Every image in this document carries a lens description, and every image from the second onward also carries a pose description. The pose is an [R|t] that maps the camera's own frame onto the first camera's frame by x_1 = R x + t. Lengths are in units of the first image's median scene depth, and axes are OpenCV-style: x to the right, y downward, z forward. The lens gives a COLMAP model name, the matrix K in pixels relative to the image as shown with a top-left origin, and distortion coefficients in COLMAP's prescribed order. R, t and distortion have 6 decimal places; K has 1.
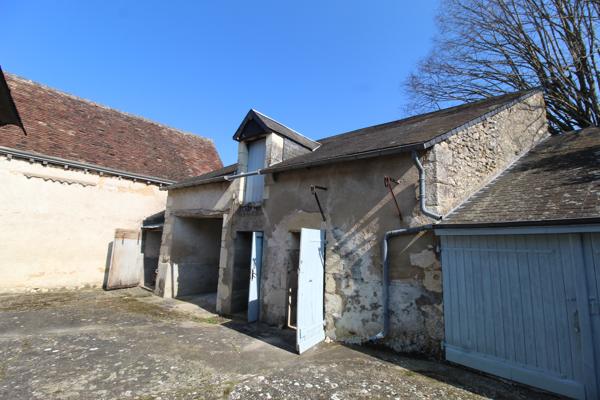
lens RADIAL K [[279.4, 0, 300.0], [0, 279.4, 200.0], [0, 0, 1]] dist [-0.001691, -0.000388]
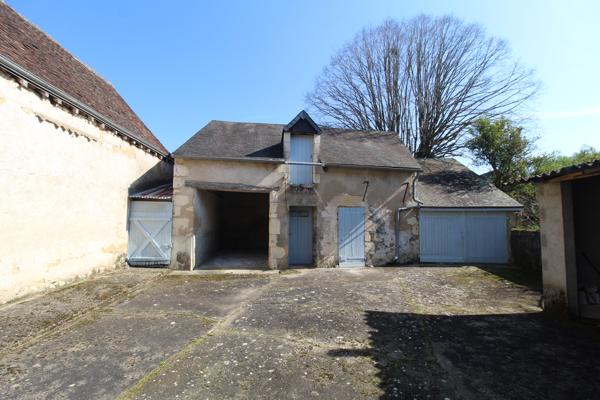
lens RADIAL K [[279.4, 0, 300.0], [0, 279.4, 200.0], [0, 0, 1]] dist [-0.001691, -0.000388]
pose [[0.681433, 0.022649, 0.731530, -1.502338], [-0.110001, 0.991337, 0.071775, -0.013973], [-0.723566, -0.129379, 0.678021, 0.133341]]
